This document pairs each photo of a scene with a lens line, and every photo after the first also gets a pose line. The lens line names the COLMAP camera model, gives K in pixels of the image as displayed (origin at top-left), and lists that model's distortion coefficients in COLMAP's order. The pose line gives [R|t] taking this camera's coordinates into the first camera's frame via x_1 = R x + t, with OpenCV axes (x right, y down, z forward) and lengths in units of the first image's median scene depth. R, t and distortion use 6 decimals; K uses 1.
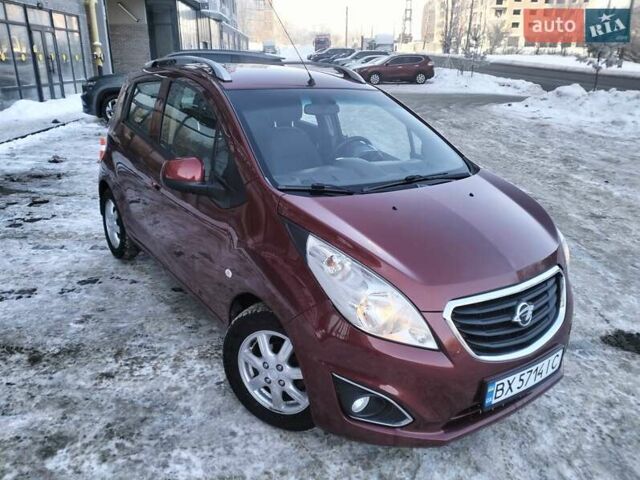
lens RADIAL K [[512.9, 0, 316.0], [0, 512.9, 241.0], [0, 0, 1]] dist [0.063509, -0.109238]
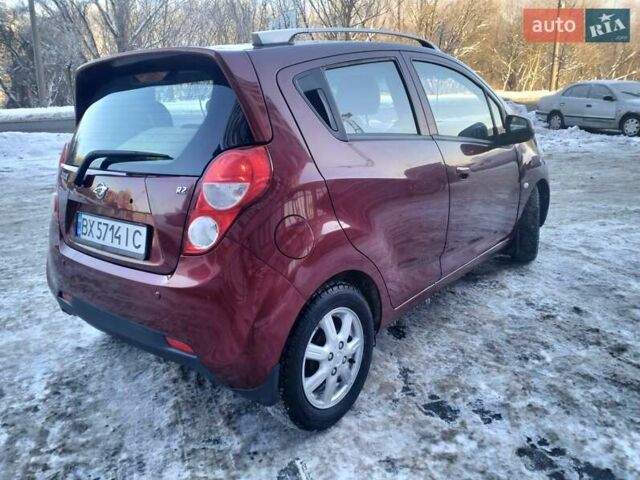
lens RADIAL K [[500.9, 0, 320.0], [0, 500.9, 240.0], [0, 0, 1]] dist [0.062881, -0.080052]
pose [[-0.266964, -0.290063, 0.919018, -1.266157], [0.352588, 0.858113, 0.373262, -0.504475], [-0.896890, 0.423682, -0.126813, 1.622623]]
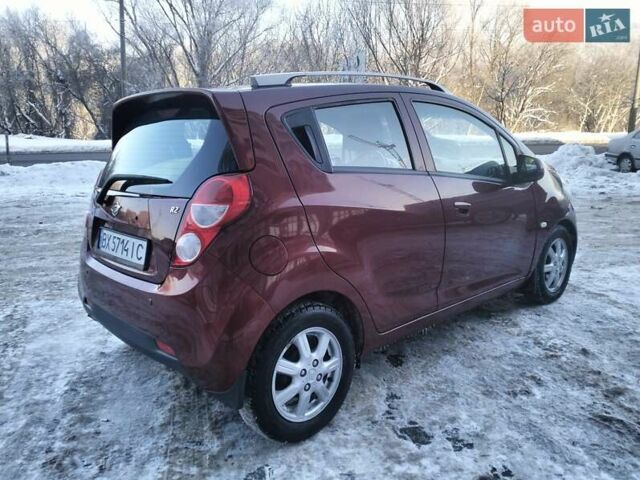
lens RADIAL K [[504.4, 0, 320.0], [0, 504.4, 240.0], [0, 0, 1]] dist [0.076779, -0.109821]
pose [[-0.135323, -0.233339, 0.962933, -1.365842], [0.349007, 0.898357, 0.266737, -0.464340], [-0.927298, 0.372166, -0.040132, 1.518878]]
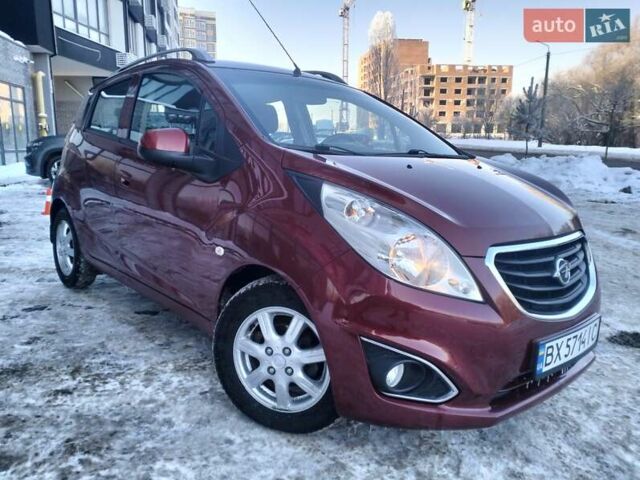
lens RADIAL K [[510.2, 0, 315.9], [0, 510.2, 238.2], [0, 0, 1]] dist [0.060015, -0.103500]
pose [[0.994034, -0.019110, 0.107388, -0.092349], [0.035992, 0.986854, -0.157553, 0.166507], [-0.102966, 0.160478, 0.981654, 0.127511]]
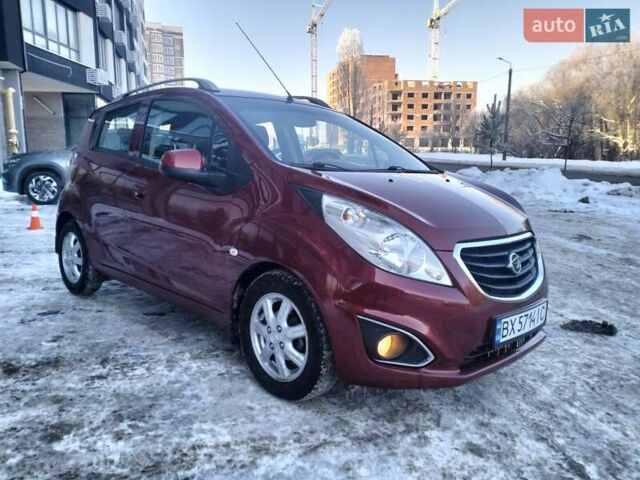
lens RADIAL K [[514.3, 0, 318.6], [0, 514.3, 230.4], [0, 0, 1]] dist [0.074533, -0.127449]
pose [[0.985230, -0.028396, 0.168864, -0.165377], [0.061891, 0.978537, -0.196555, 0.213908], [-0.159658, 0.204103, 0.965842, -0.027574]]
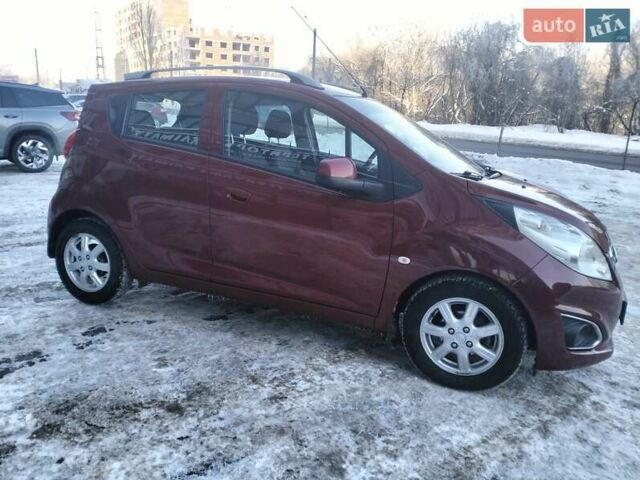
lens RADIAL K [[514.3, 0, 318.6], [0, 514.3, 230.4], [0, 0, 1]] dist [0.074533, -0.127449]
pose [[0.847904, -0.095419, 0.521492, -0.803674], [0.151144, 0.986354, -0.065272, 0.041039], [-0.508148, 0.134165, 0.850756, 0.155076]]
